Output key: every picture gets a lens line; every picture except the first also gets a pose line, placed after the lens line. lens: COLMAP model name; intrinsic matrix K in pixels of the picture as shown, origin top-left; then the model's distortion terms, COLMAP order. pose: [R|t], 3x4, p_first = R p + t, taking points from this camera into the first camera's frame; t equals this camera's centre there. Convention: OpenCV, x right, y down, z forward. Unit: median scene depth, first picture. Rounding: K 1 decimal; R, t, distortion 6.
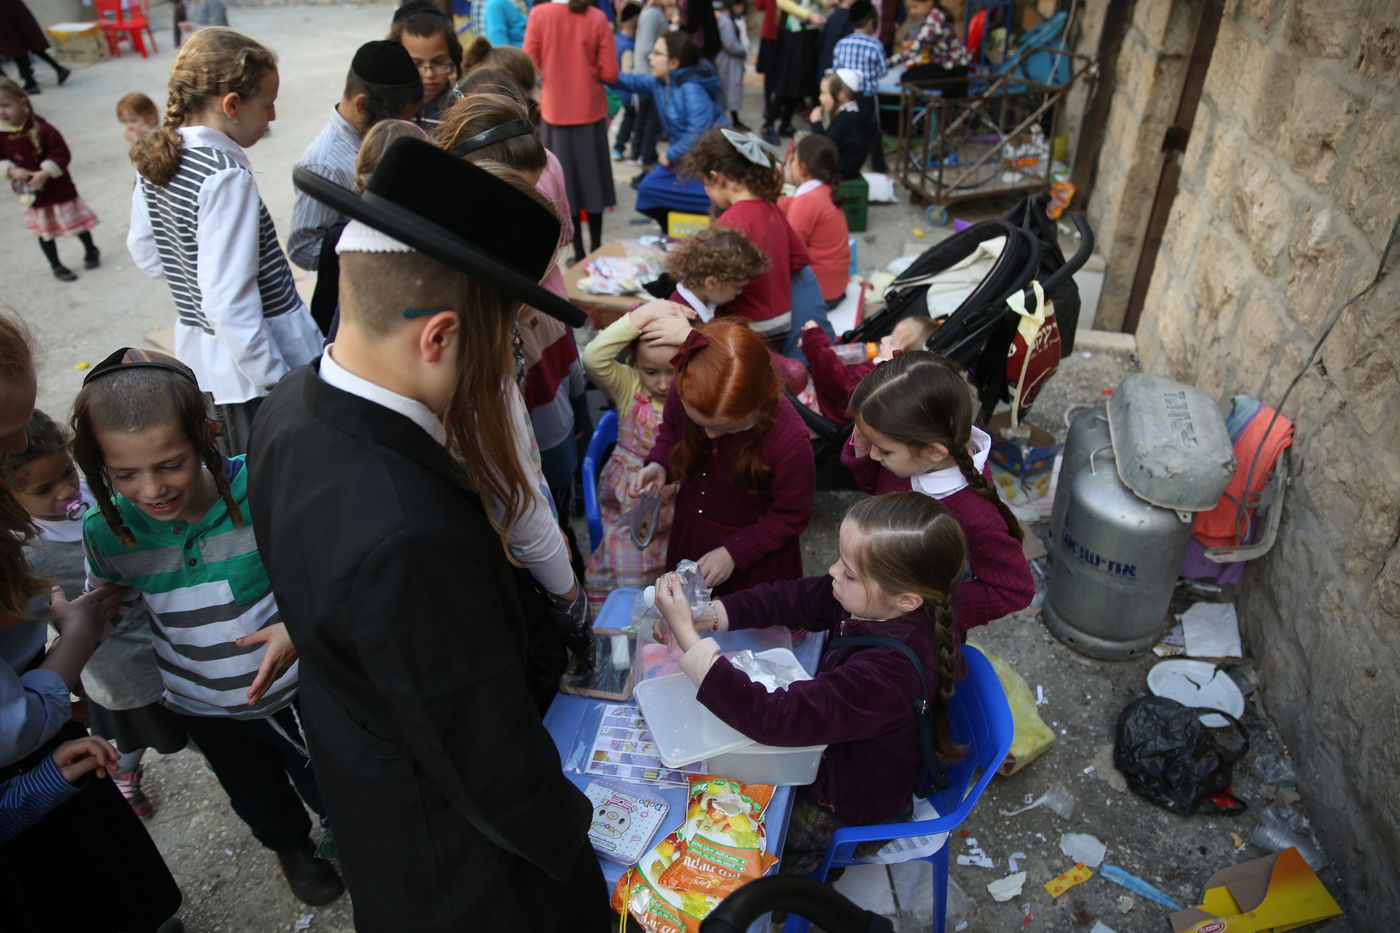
lens RADIAL K [[1027.7, 0, 700.0], [0, 1027.7, 466.5], [0, 0, 1]] dist [-0.078987, 0.093272]
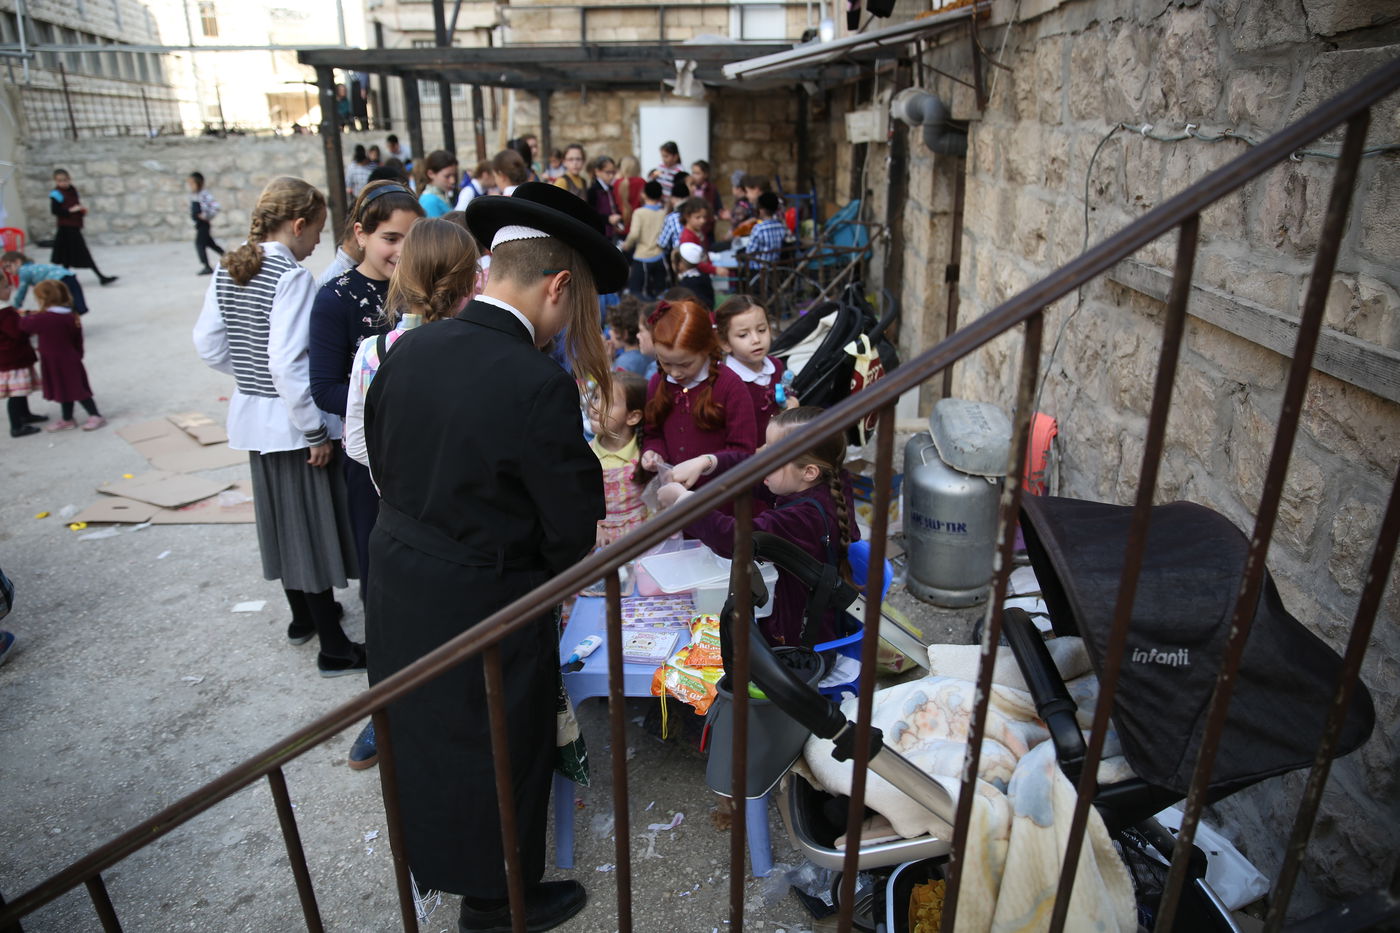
lens RADIAL K [[1128.2, 0, 700.0], [0, 1128.2, 466.5], [0, 0, 1]] dist [-0.008939, -0.001035]
pose [[0.983063, -0.079889, 0.164941, -0.148465], [0.118435, 0.963746, -0.239096, 0.307542], [-0.139860, 0.254581, 0.956884, -0.376716]]
